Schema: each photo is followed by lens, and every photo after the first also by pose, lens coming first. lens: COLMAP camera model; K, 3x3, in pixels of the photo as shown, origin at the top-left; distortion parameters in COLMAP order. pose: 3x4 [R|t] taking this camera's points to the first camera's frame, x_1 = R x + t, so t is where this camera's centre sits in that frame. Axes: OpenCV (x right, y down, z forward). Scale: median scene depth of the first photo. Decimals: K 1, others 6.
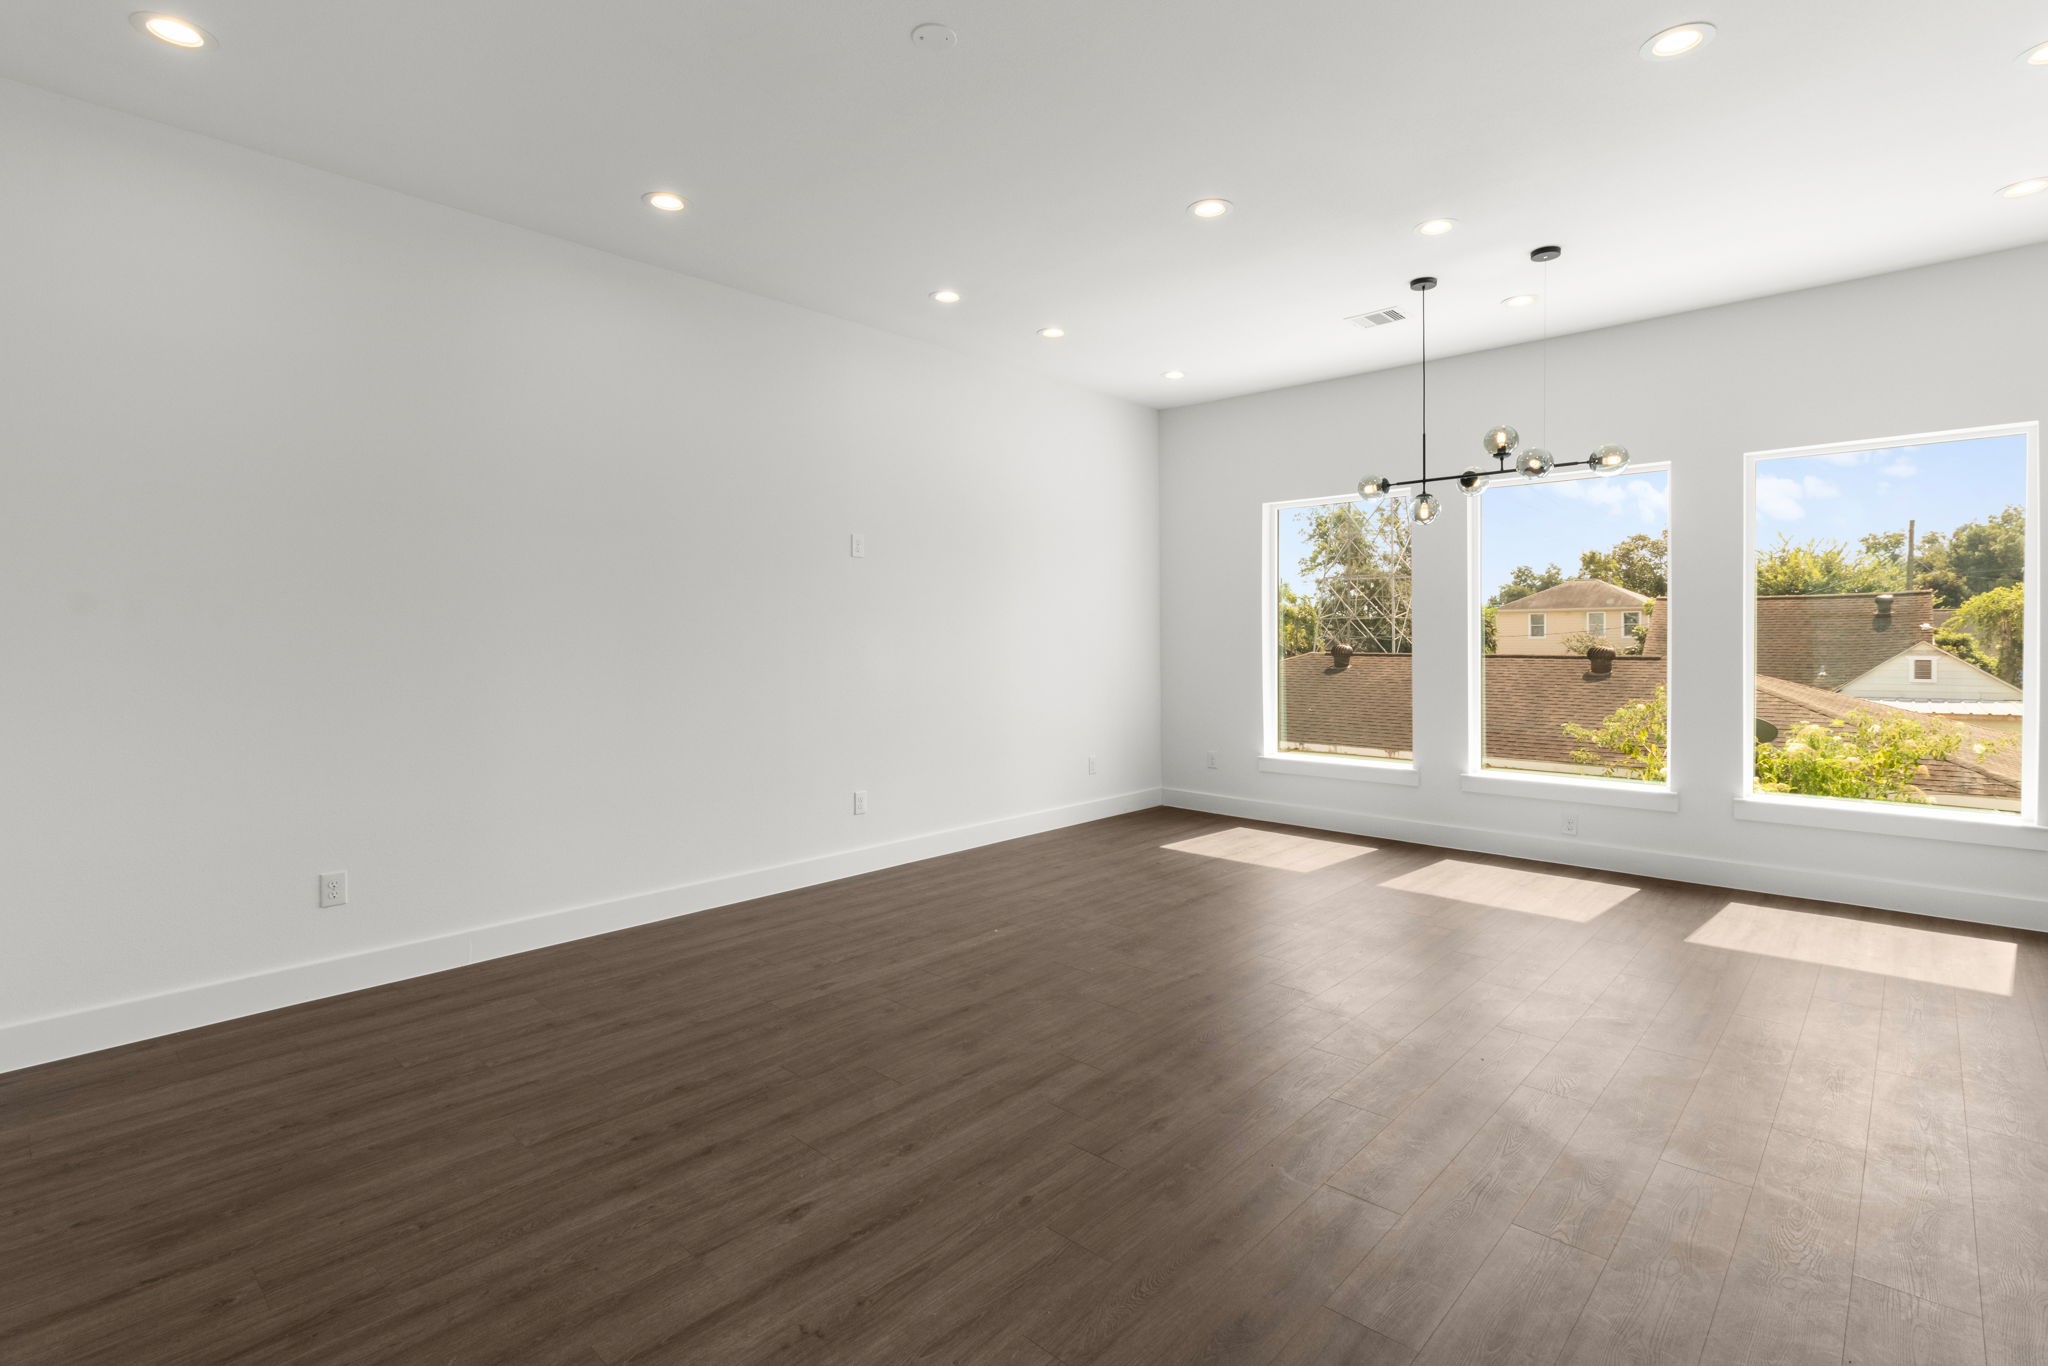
lens RADIAL K [[962.6, 0, 1031.3], [0, 962.6, 644.2], [0, 0, 1]] dist [-0.003482, 0.000178]
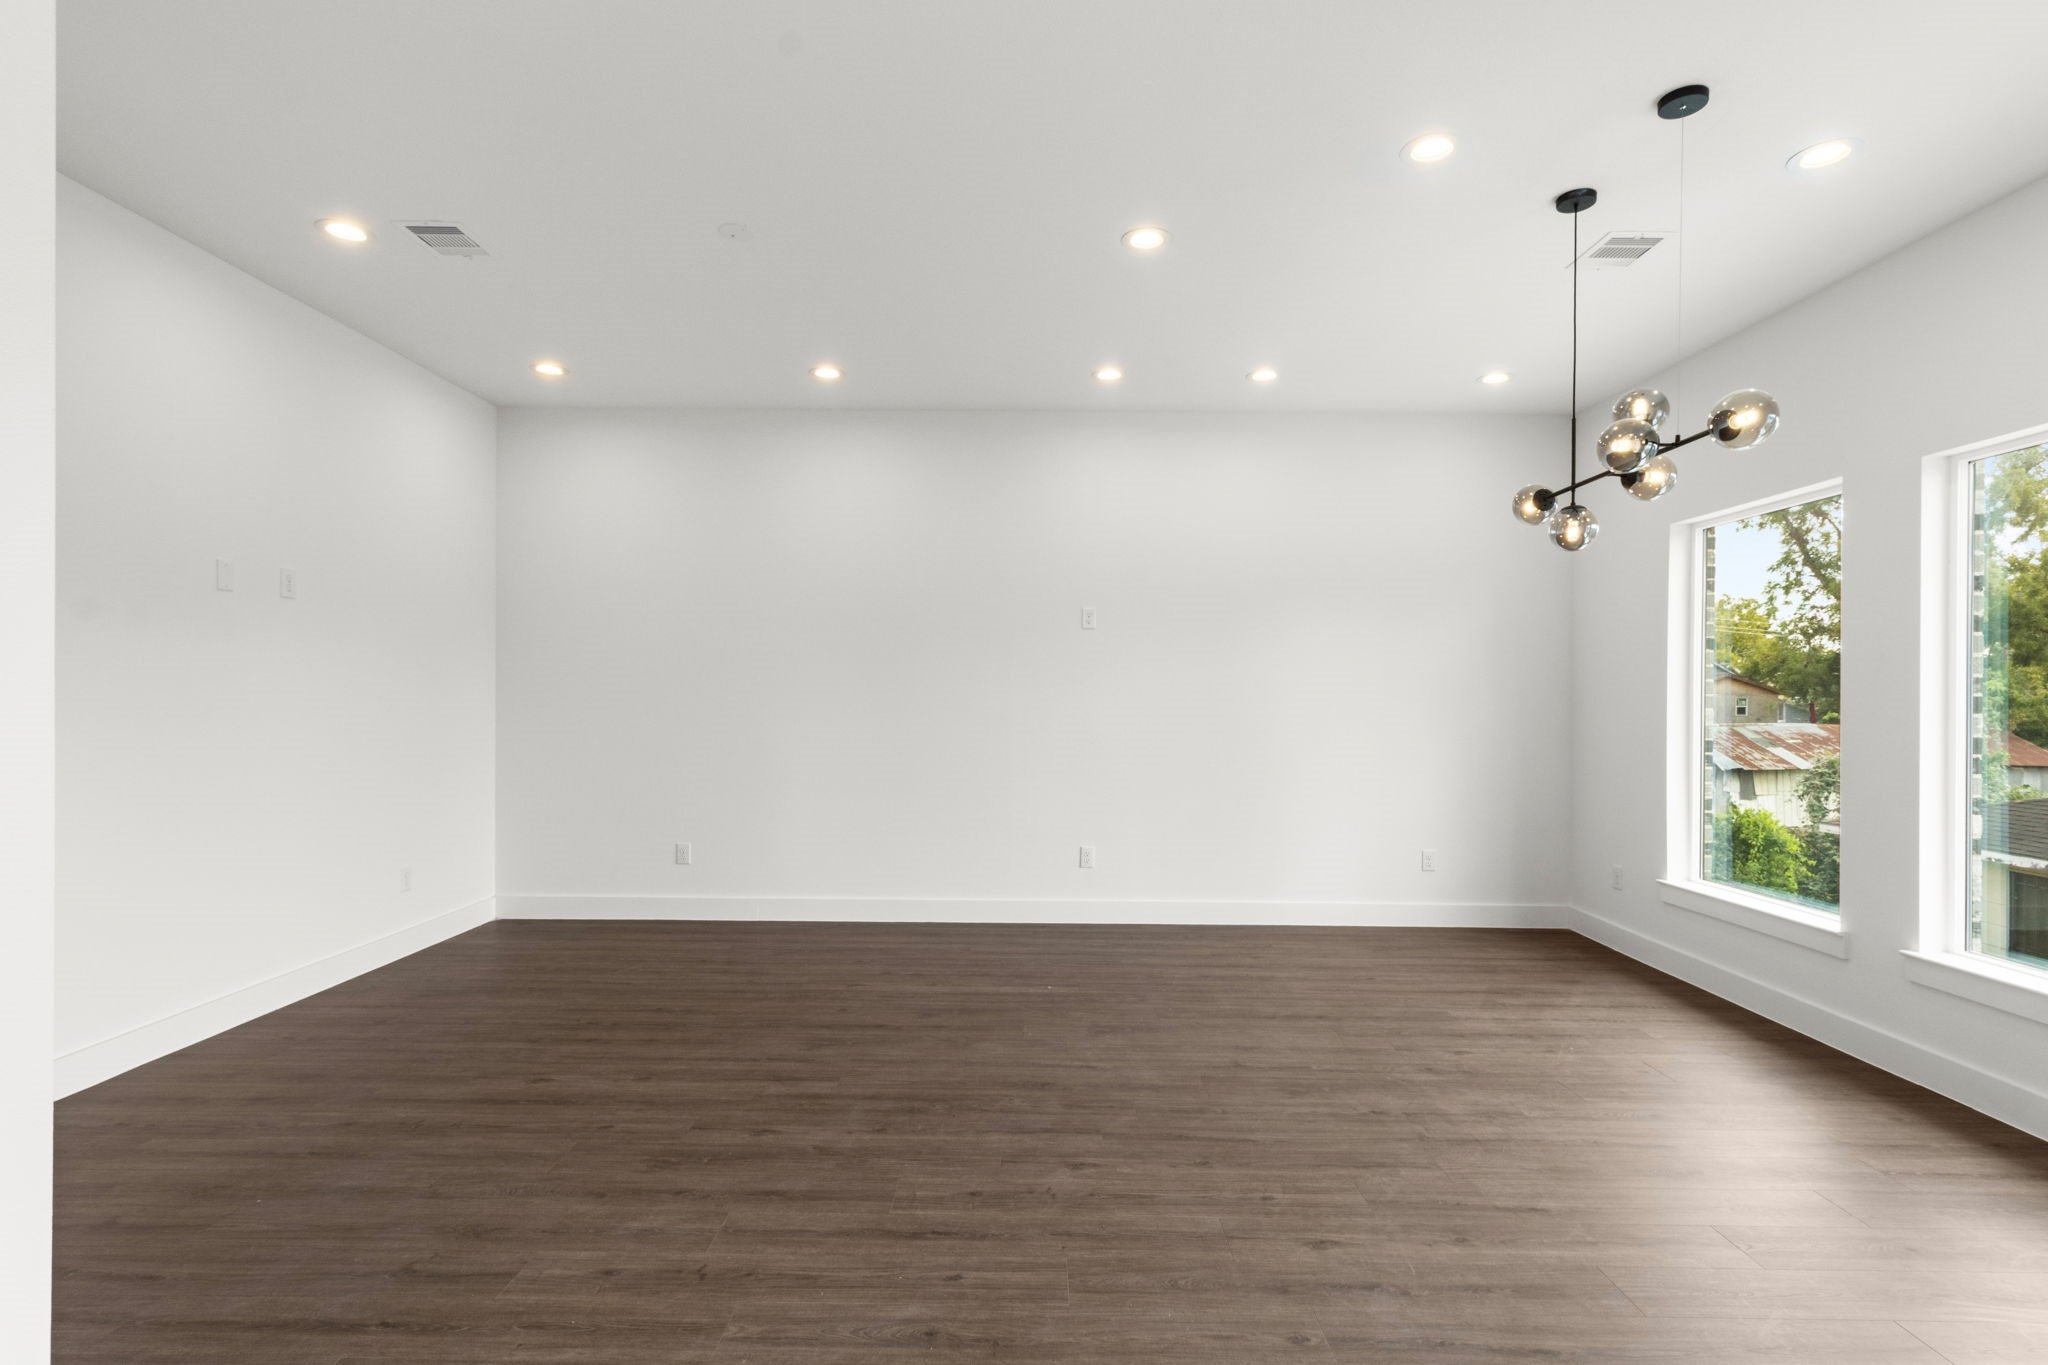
lens RADIAL K [[972.3, 0, 1031.3], [0, 972.3, 701.9], [0, 0, 1]] dist [0.001474, 0.000064]
pose [[0.680574, 0.015484, -0.732516, 0.812306], [-0.022314, 0.999751, 0.000401, -0.010210], [0.732339, 0.016073, 0.680750, 0.304975]]
